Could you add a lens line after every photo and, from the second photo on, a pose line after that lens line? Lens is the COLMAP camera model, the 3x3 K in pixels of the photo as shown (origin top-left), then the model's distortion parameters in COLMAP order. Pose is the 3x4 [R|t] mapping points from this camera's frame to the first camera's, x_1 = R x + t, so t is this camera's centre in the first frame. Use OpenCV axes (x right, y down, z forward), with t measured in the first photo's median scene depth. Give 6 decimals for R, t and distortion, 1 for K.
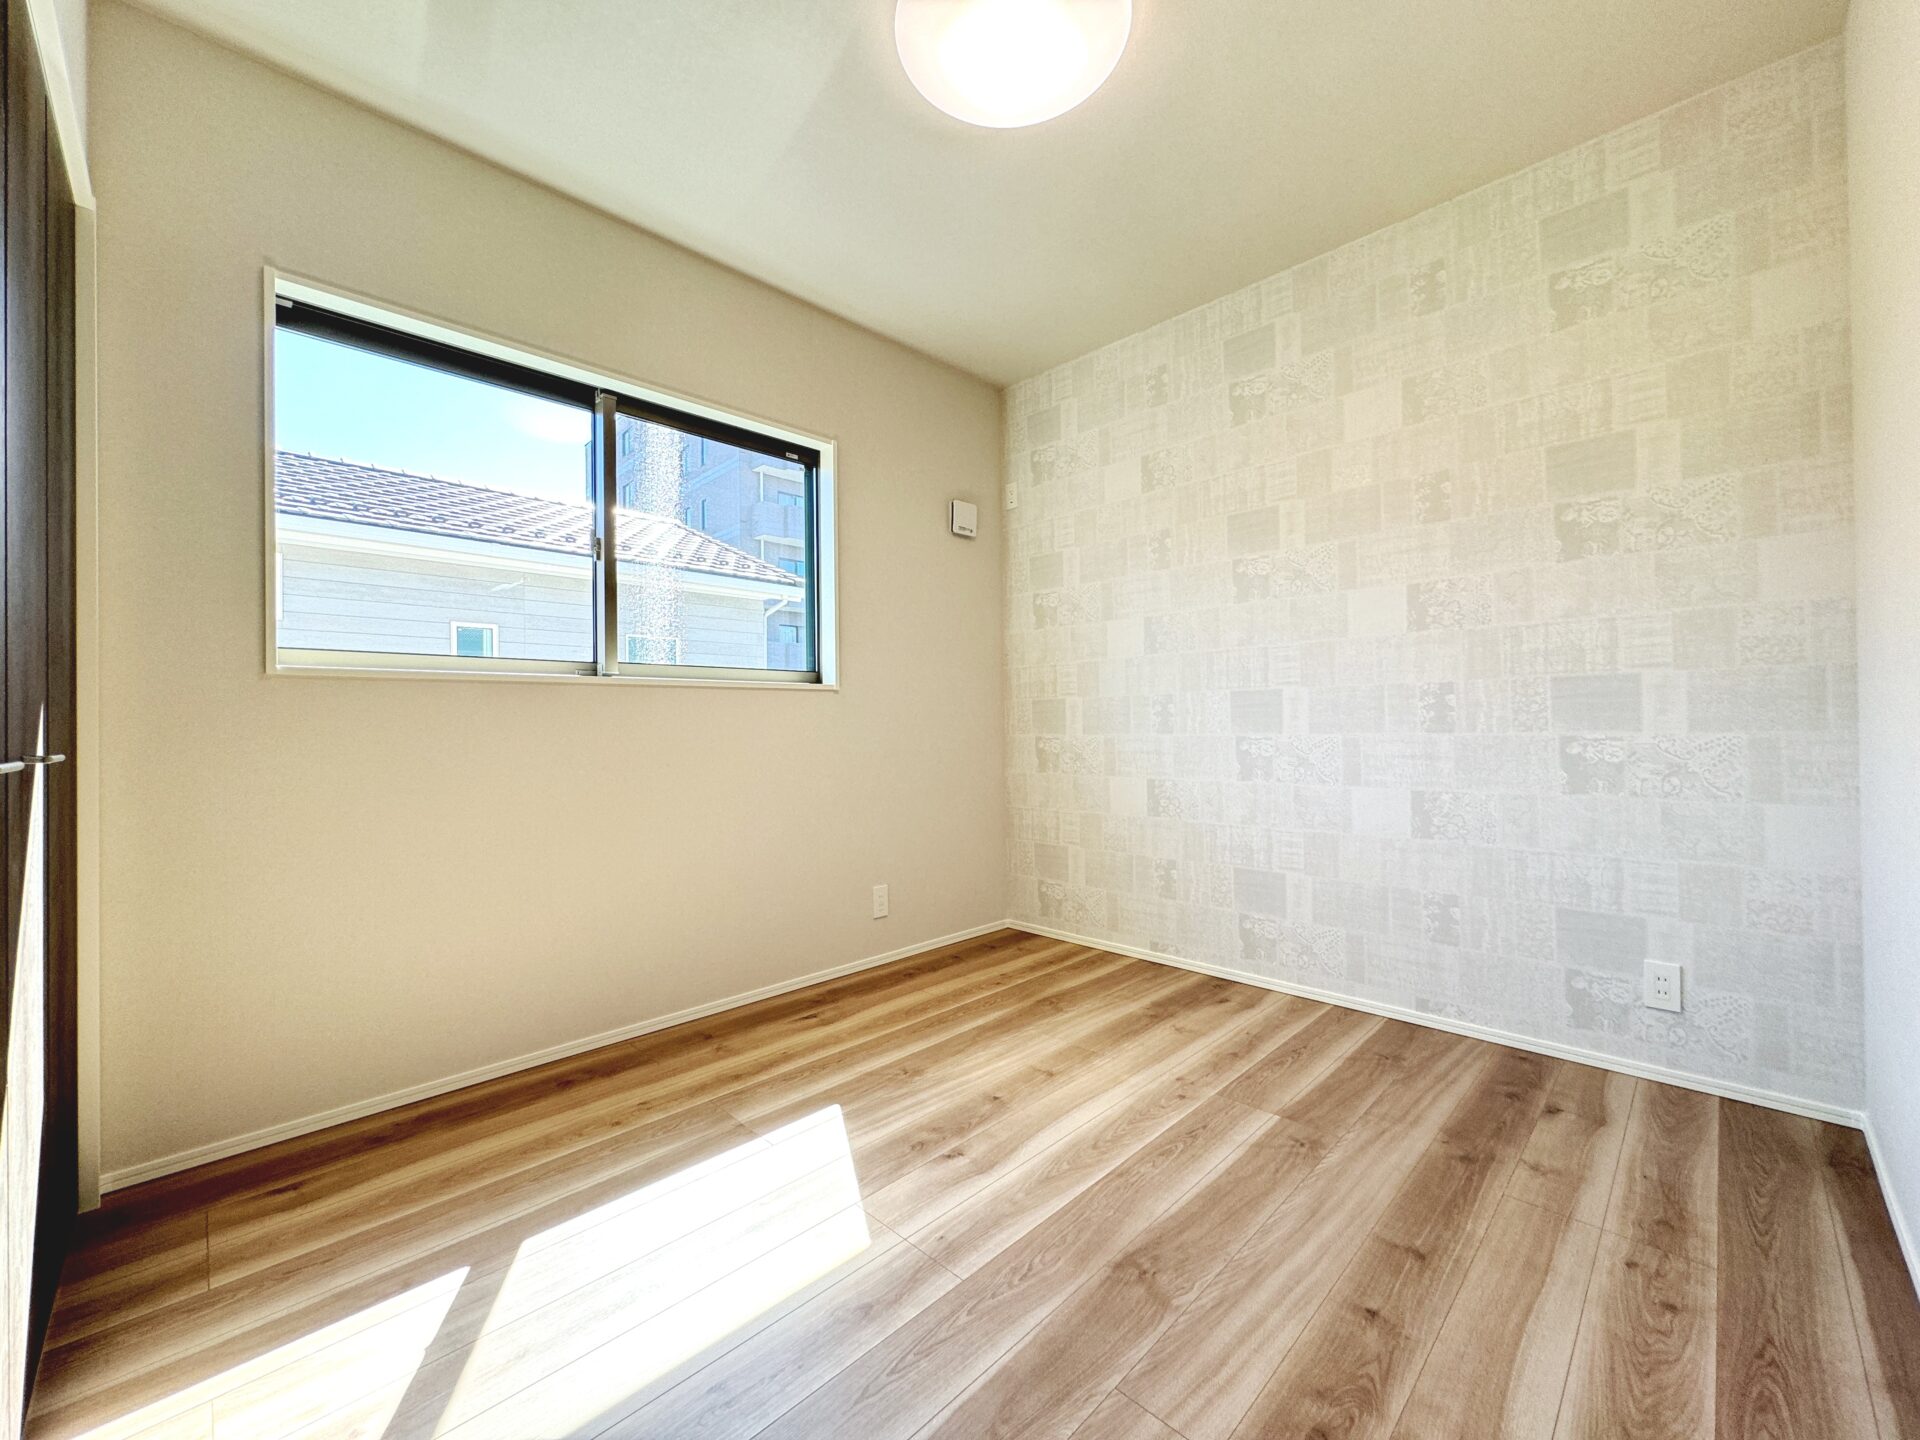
lens RADIAL K [[769.6, 0, 962.2], [0, 769.6, 723.4], [0, 0, 1]] dist [0.000389, 0.000029]
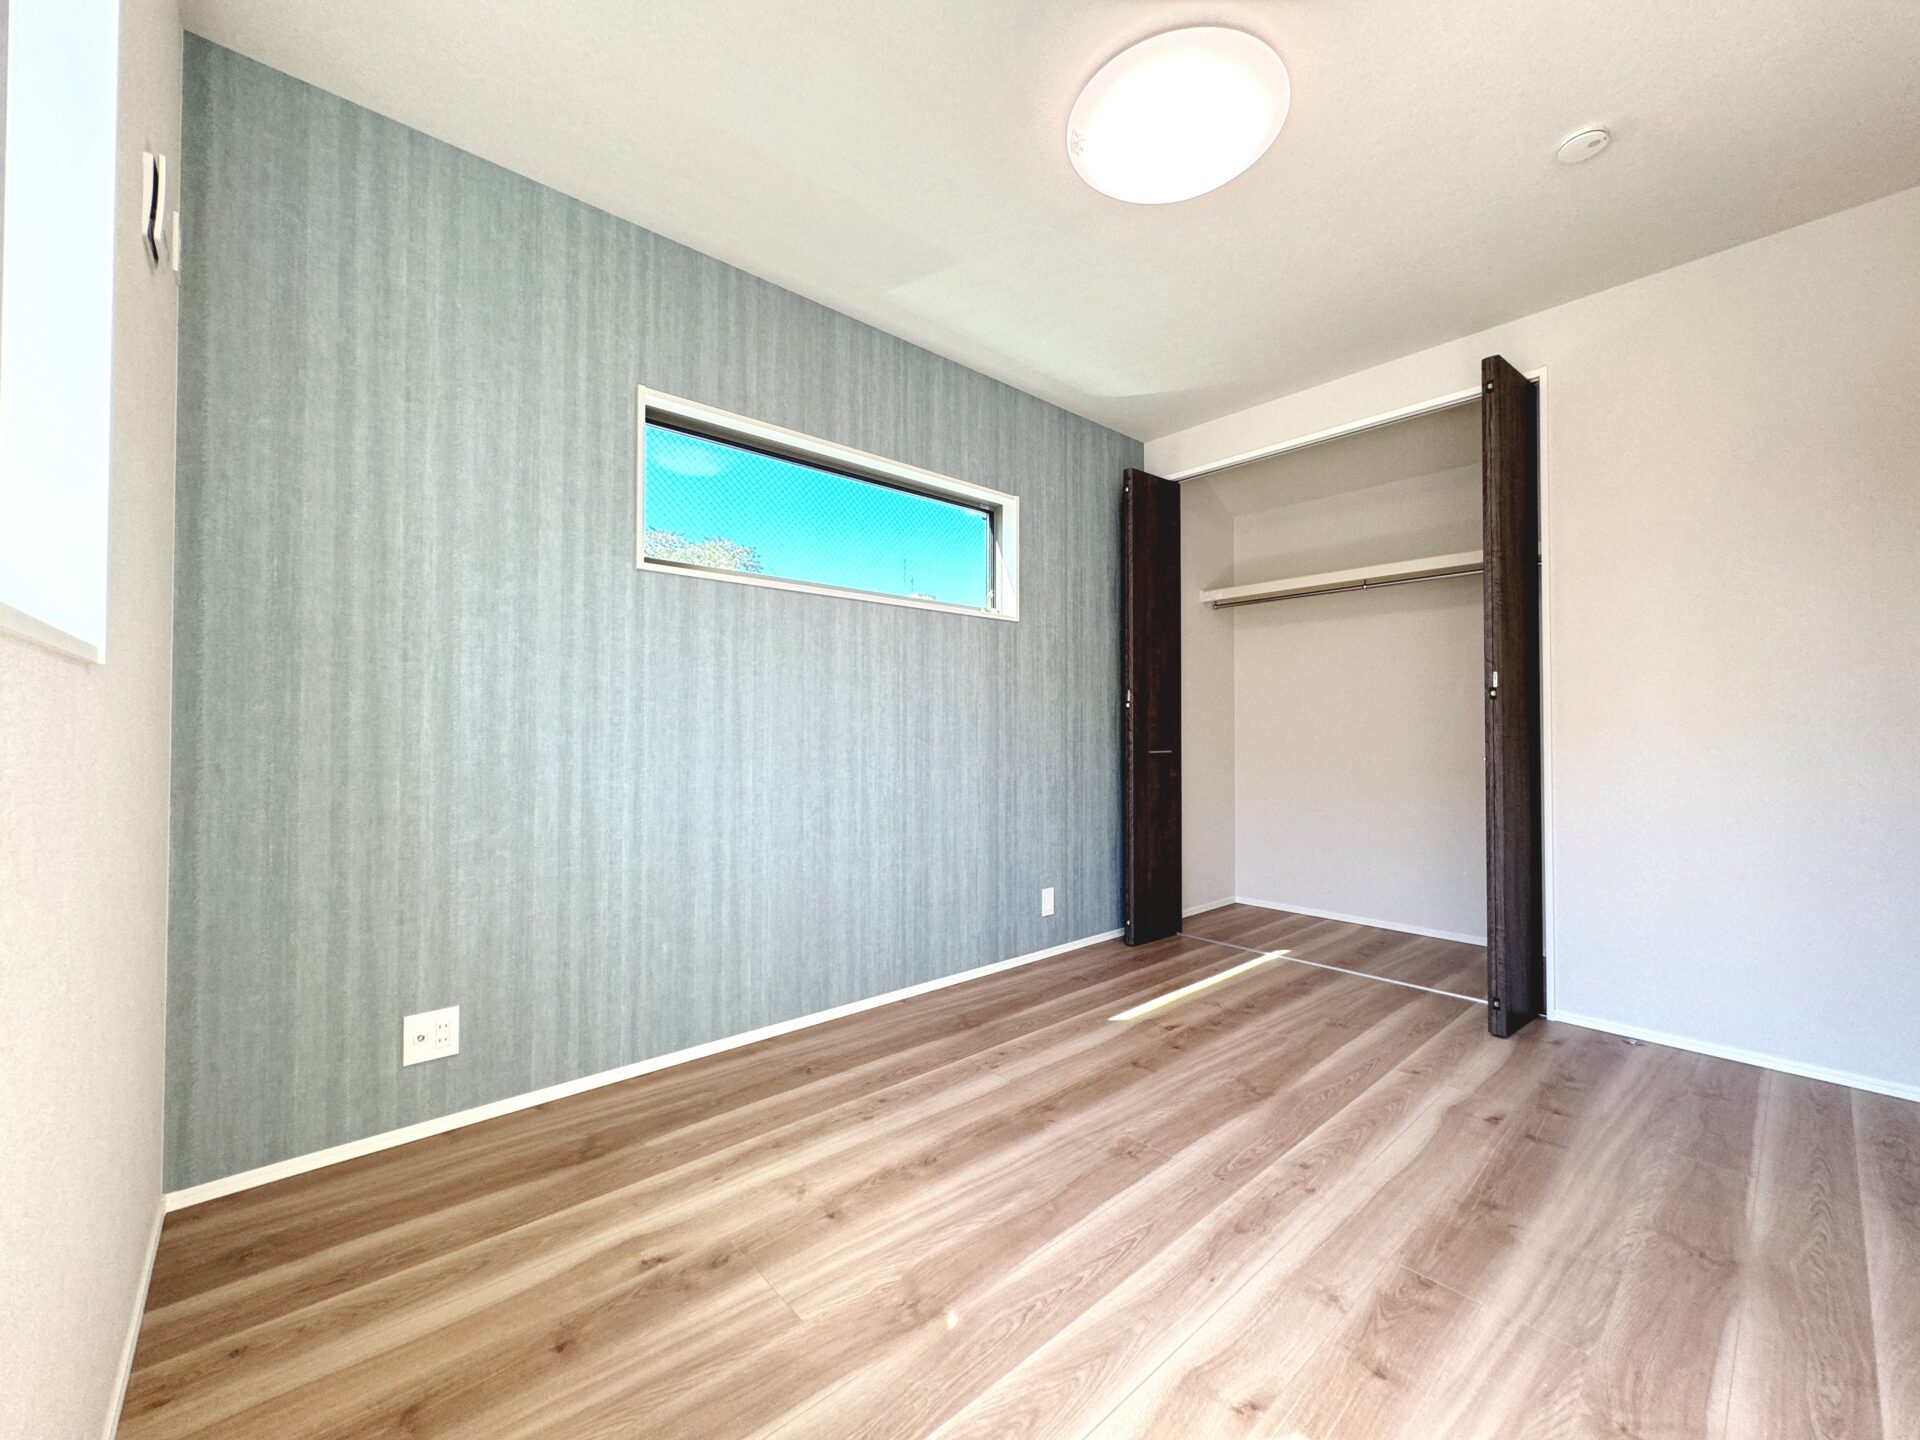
lens RADIAL K [[769.6, 0, 962.6], [0, 769.6, 724.2], [0, 0, 1]] dist [0.000389, 0.000029]
pose [[-0.998159, 0.006084, 0.060351, 0.107648], [0.004668, 0.999711, -0.023573, -0.031147], [-0.060477, -0.023247, -0.997899, 2.113741]]
